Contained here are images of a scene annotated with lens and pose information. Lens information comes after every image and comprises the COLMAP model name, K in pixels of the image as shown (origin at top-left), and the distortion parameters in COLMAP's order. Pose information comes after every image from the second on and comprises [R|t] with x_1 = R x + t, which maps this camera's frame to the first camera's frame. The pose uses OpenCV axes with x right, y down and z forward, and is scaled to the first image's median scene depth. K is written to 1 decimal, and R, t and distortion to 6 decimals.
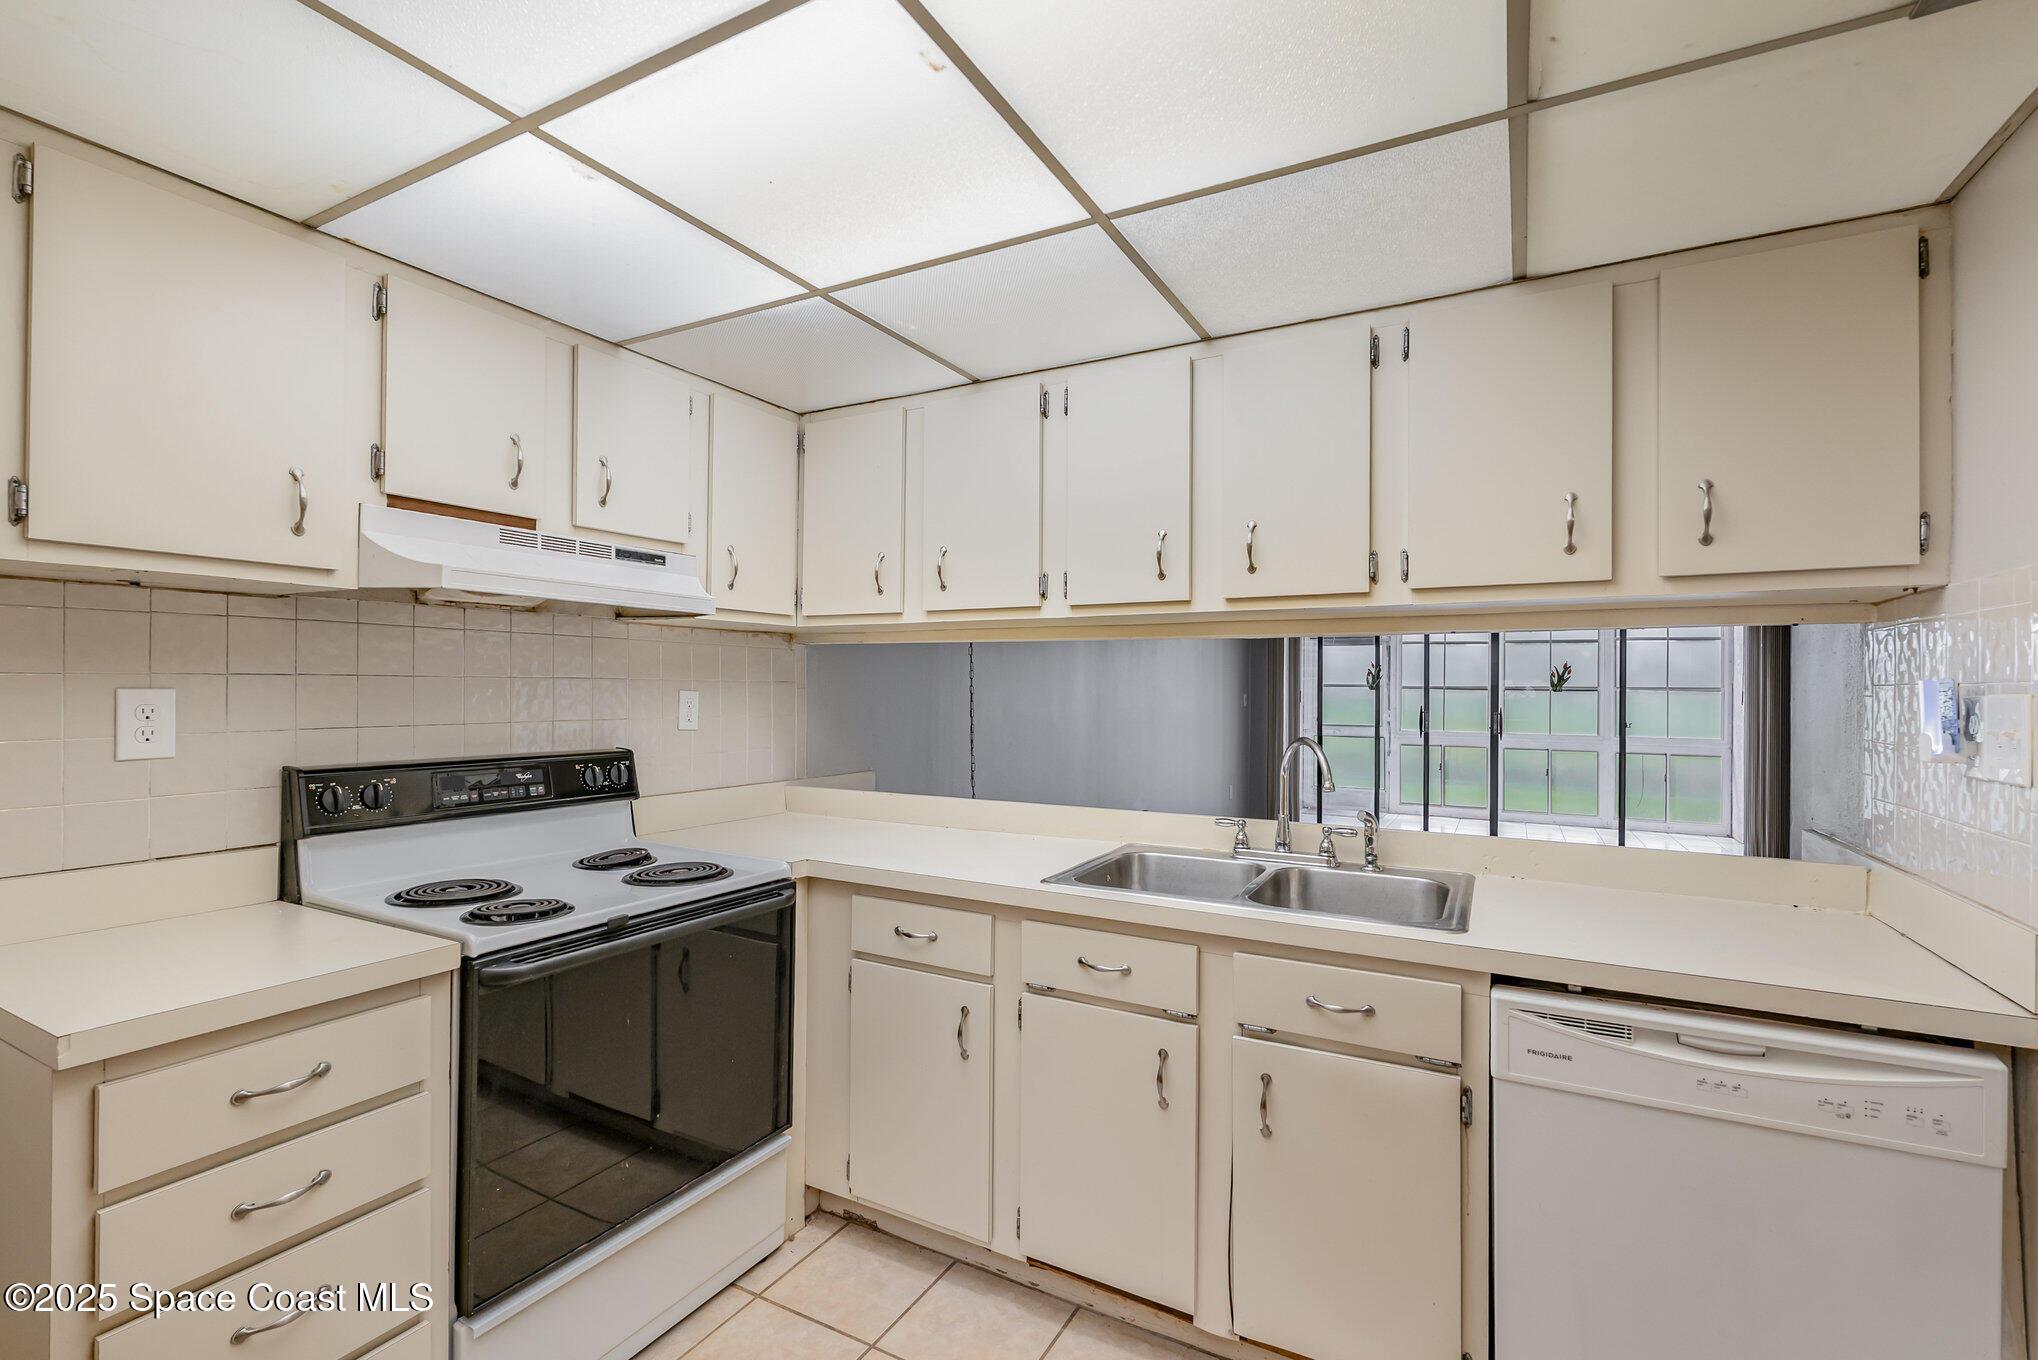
lens RADIAL K [[894.5, 0, 1031.5], [0, 894.5, 680.4], [0, 0, 1]] dist [-0.002488, 0.000176]
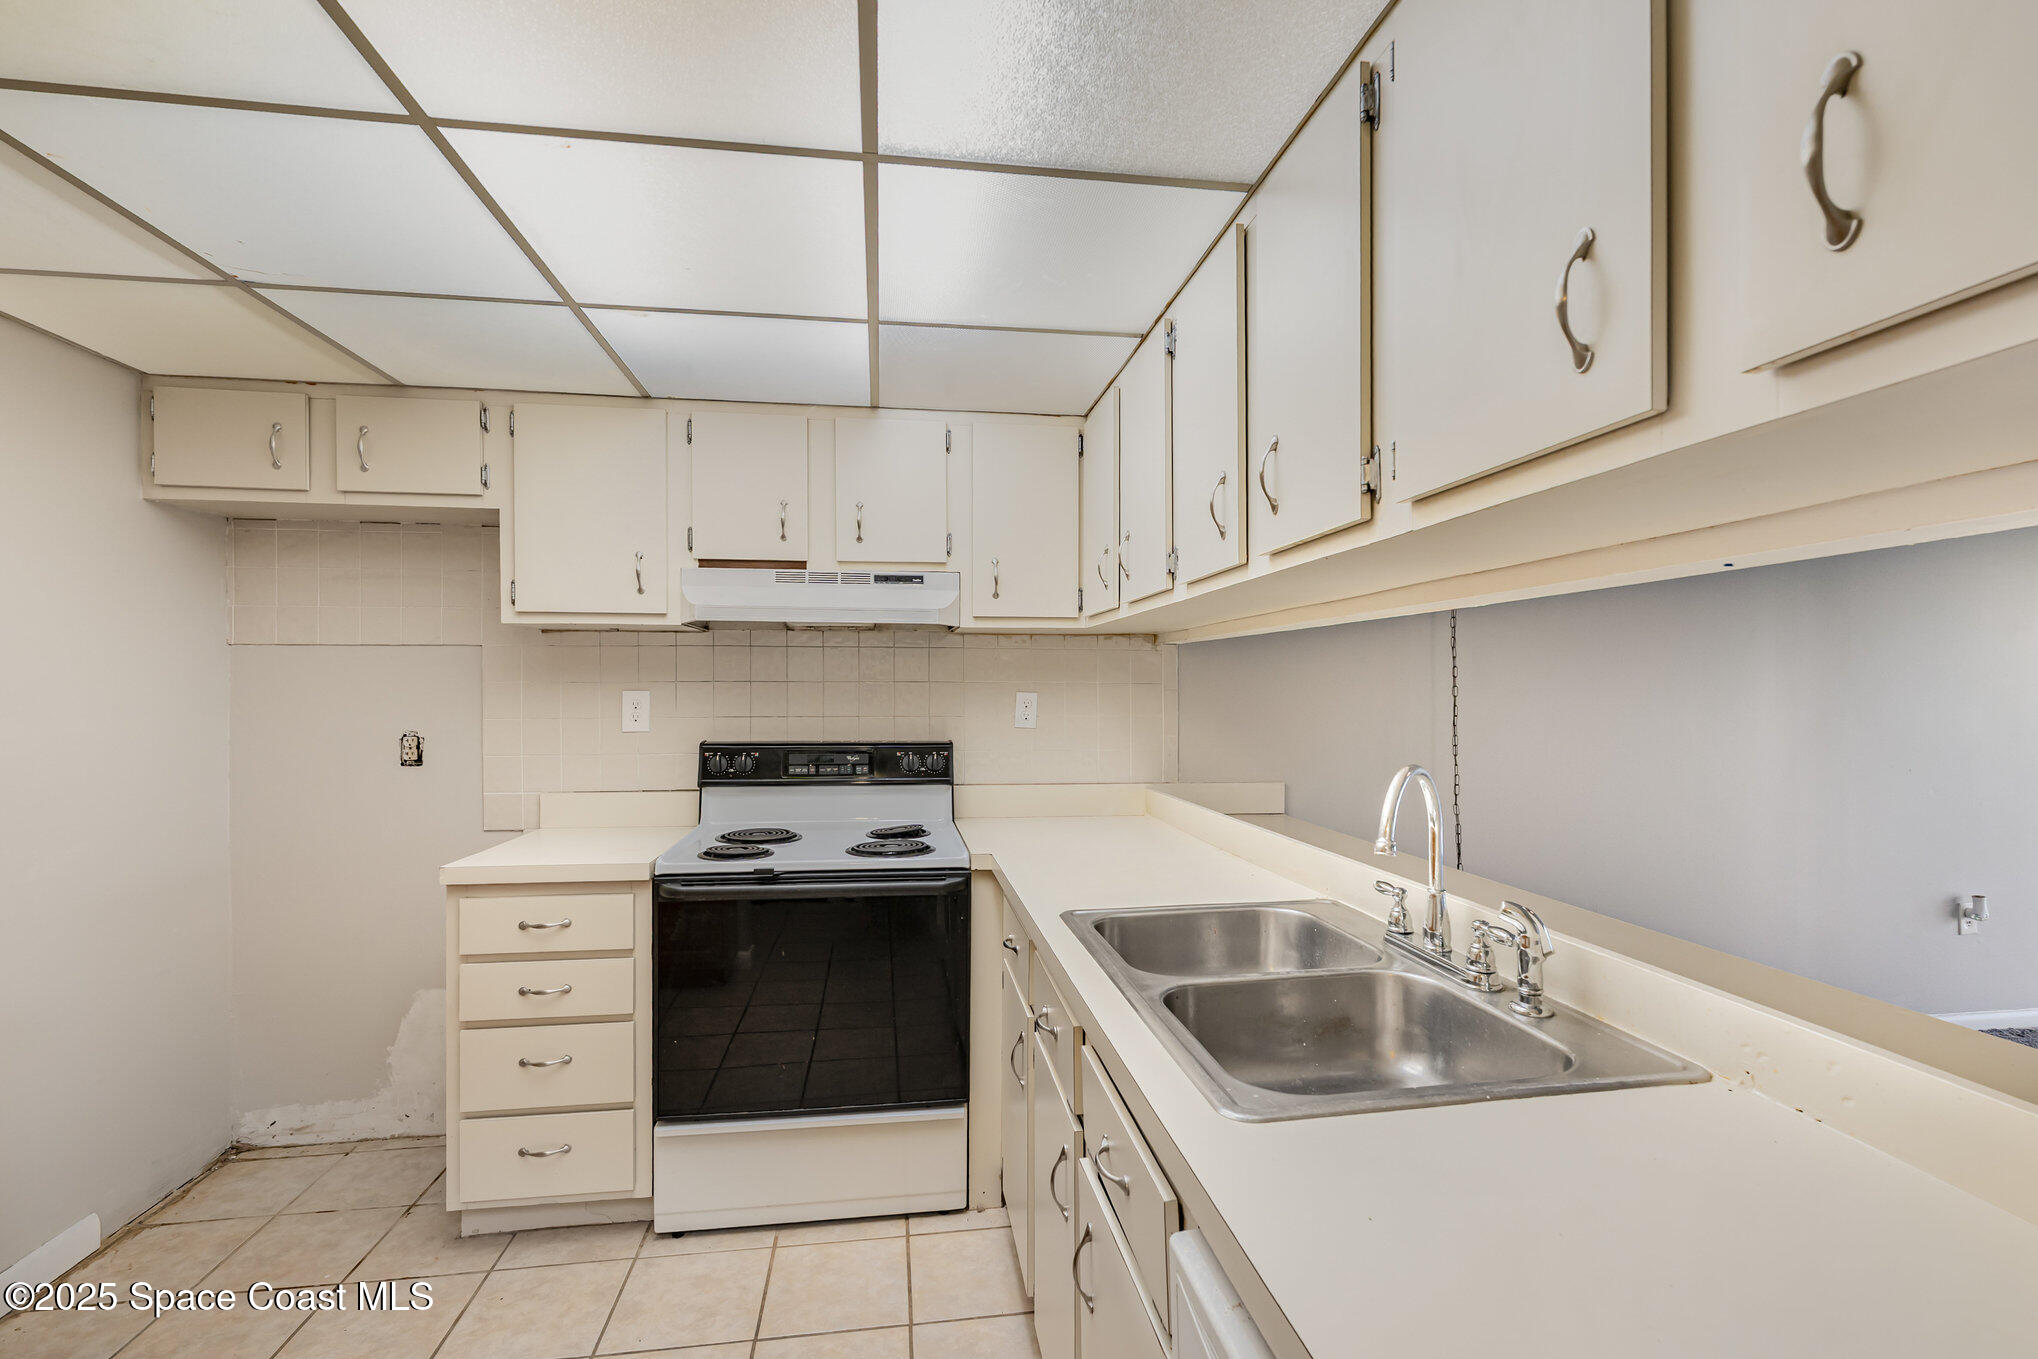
lens RADIAL K [[894.5, 0, 1022.6], [0, 894.5, 682.6], [0, 0, 1]] dist [-0.002488, 0.000176]
pose [[0.592764, -0.015765, -0.805222, 0.597849], [0.010772, 0.999874, -0.011647, 0.015098], [0.805304, -0.001770, 0.592860, 0.411852]]
